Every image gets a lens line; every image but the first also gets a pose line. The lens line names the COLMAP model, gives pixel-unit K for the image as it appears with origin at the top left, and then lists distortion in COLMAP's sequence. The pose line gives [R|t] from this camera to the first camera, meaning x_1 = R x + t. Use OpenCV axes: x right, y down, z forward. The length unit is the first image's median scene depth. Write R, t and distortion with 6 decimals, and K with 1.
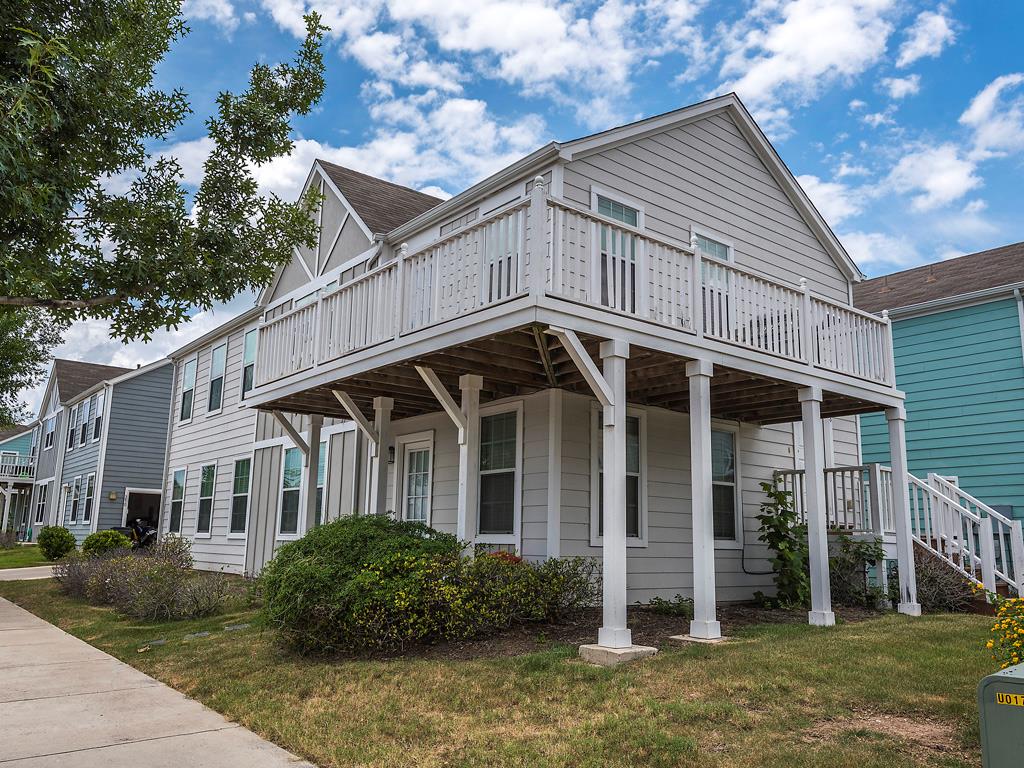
lens RADIAL K [[800.7, 0, 510.2], [0, 800.7, 390.5], [0, 0, 1]] dist [0.006913, -0.010755]
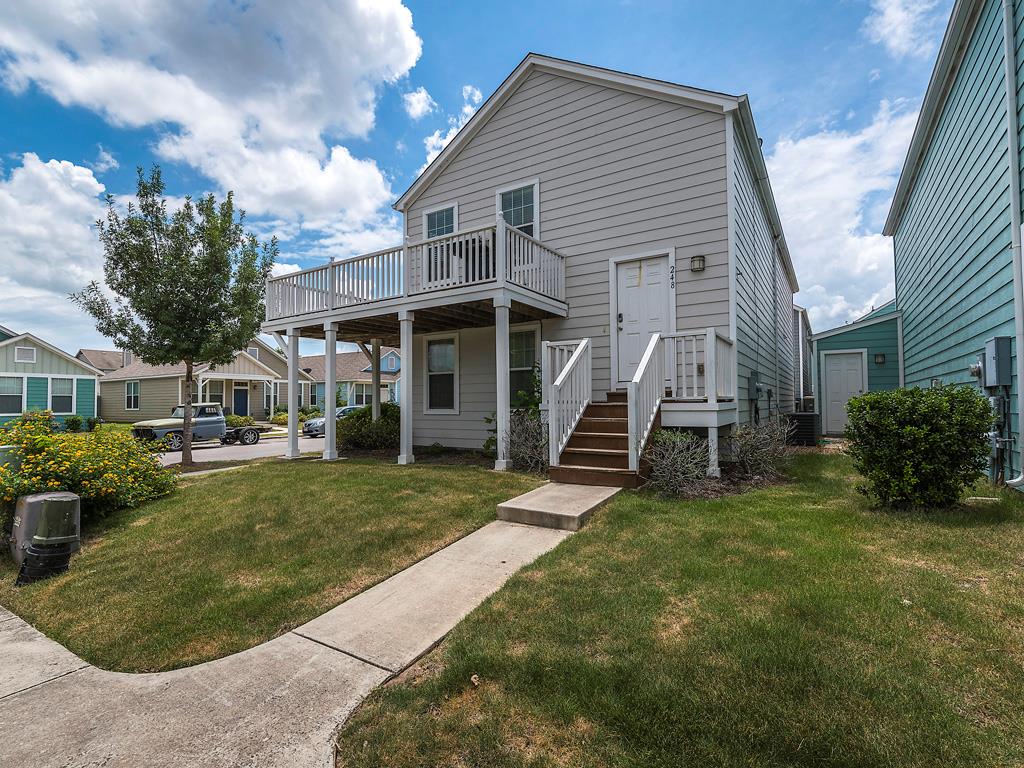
lens RADIAL K [[512.5, 0, 511.9], [0, 512.5, 392.7], [0, 0, 1]] dist [0.003930, 0.000547]
pose [[0.279741, -0.044306, -0.959053, 1.002468], [0.183309, 0.983022, 0.008055, 0.130674], [0.942413, -0.178056, 0.283114, 0.651806]]
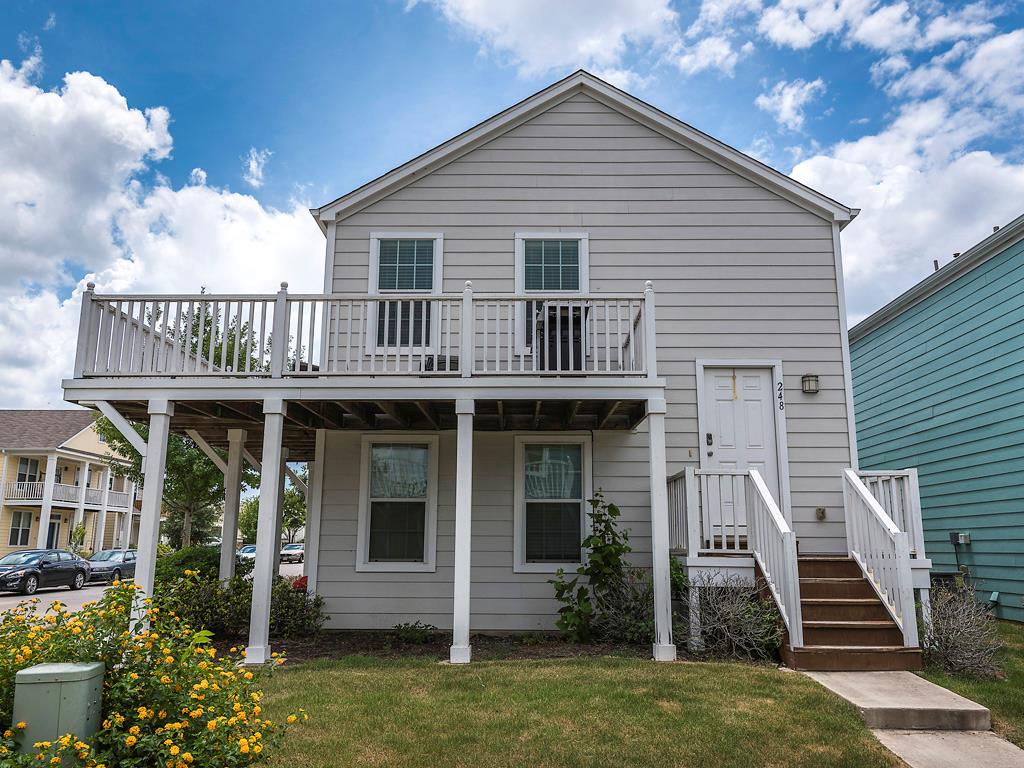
lens RADIAL K [[800.7, 0, 514.9], [0, 800.7, 387.5], [0, 0, 1]] dist [0.006913, -0.010755]
pose [[0.759912, -0.144550, -0.633750, 0.744529], [0.125948, 0.989227, -0.074609, 0.043994], [0.637708, -0.023124, 0.769931, 0.239242]]
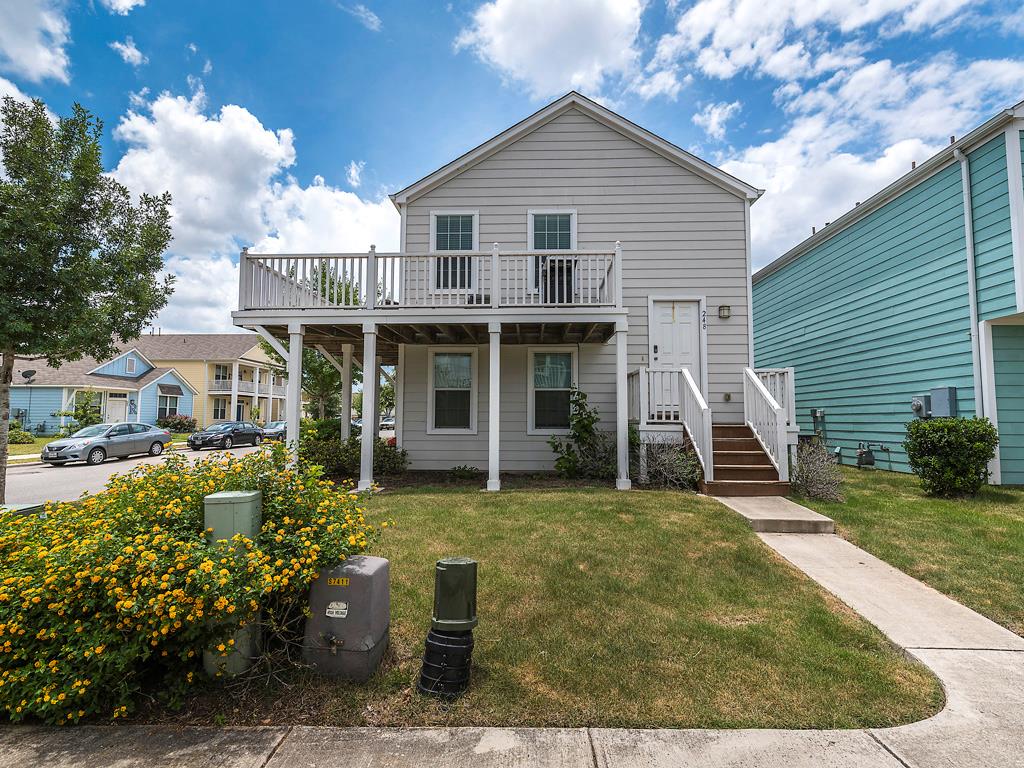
lens RADIAL K [[512.5, 0, 513.1], [0, 512.5, 388.9], [0, 0, 1]] dist [0.003930, 0.000547]
pose [[0.741107, -0.059602, -0.668736, 0.733726], [0.130792, 0.989785, 0.056731, 0.047663], [0.658524, -0.129509, 0.741333, 0.251249]]
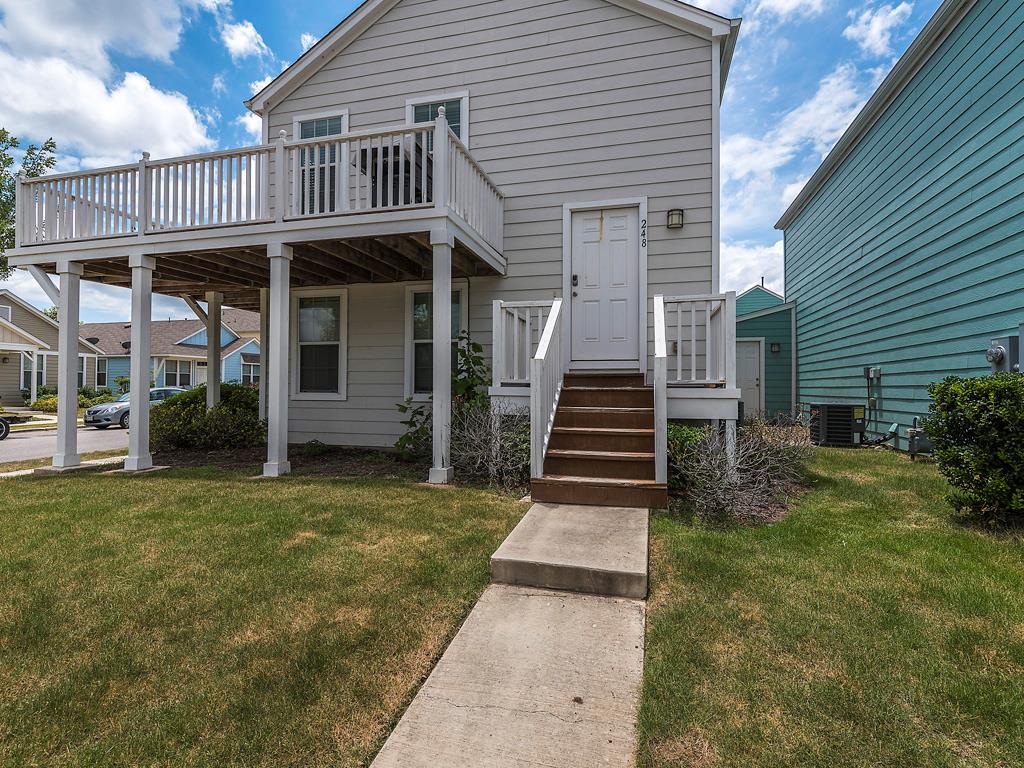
lens RADIAL K [[512.5, 0, 524.9], [0, 512.5, 384.7], [0, 0, 1]] dist [0.003930, 0.000547]
pose [[0.568776, -0.024534, -0.822126, 0.794999], [0.152768, 0.985313, 0.076287, 0.123525], [0.808180, -0.168985, 0.564171, 0.629347]]
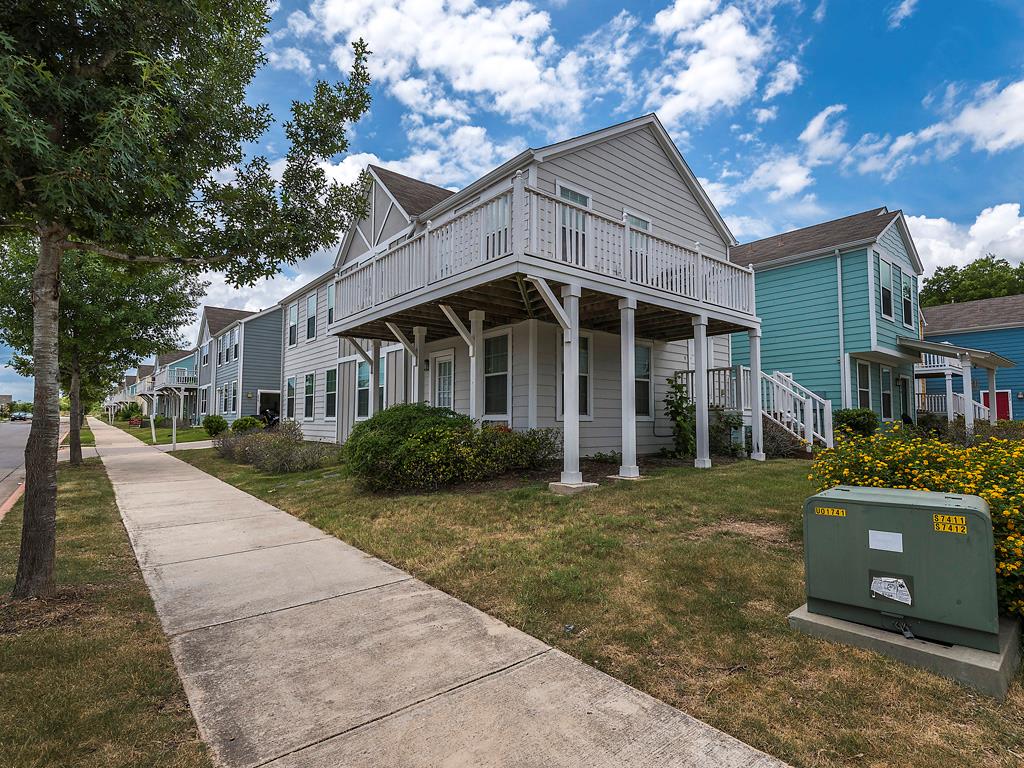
lens RADIAL K [[512.5, 0, 515.5], [0, 512.5, 387.3], [0, 0, 1]] dist [0.003930, 0.000547]
pose [[0.999724, -0.015463, 0.017677, 0.004228], [0.013197, 0.992465, 0.121813, 0.006692], [-0.019427, -0.121546, 0.992396, 0.020322]]
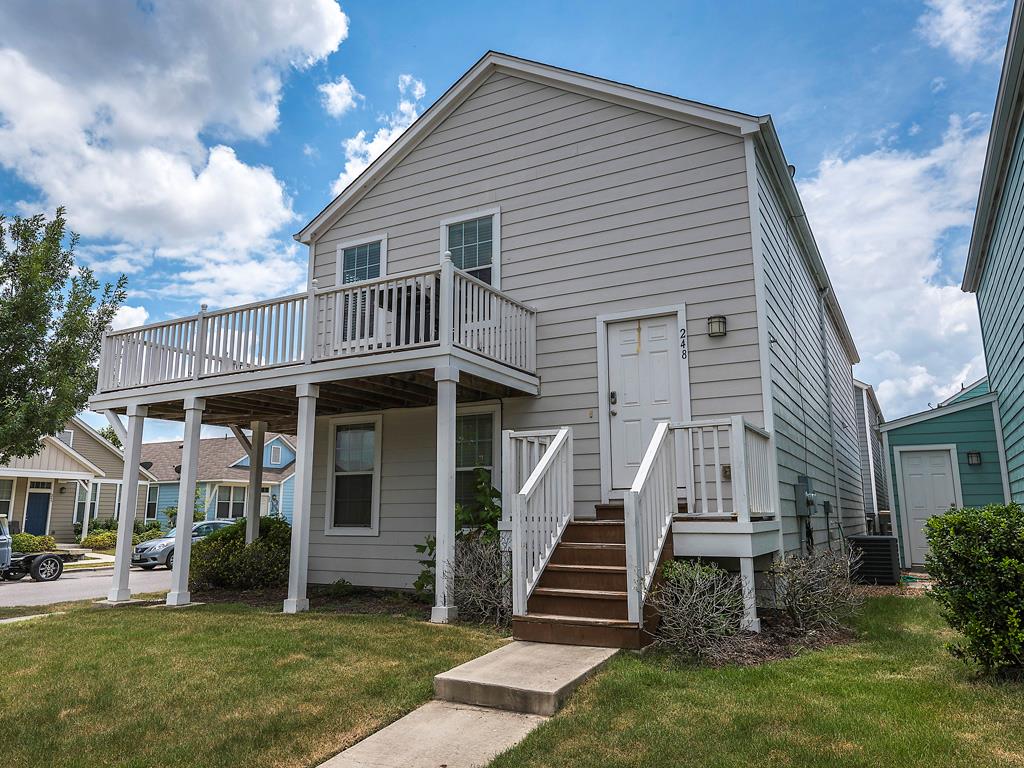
lens RADIAL K [[761.1, 0, 502.7], [0, 761.1, 366.8], [0, 0, 1]] dist [-0.000876, -0.000048]
pose [[0.336426, -0.204407, -0.919258, 1.025092], [0.174853, 0.972743, -0.152308, 0.126949], [0.925335, -0.109494, 0.362997, 0.644146]]
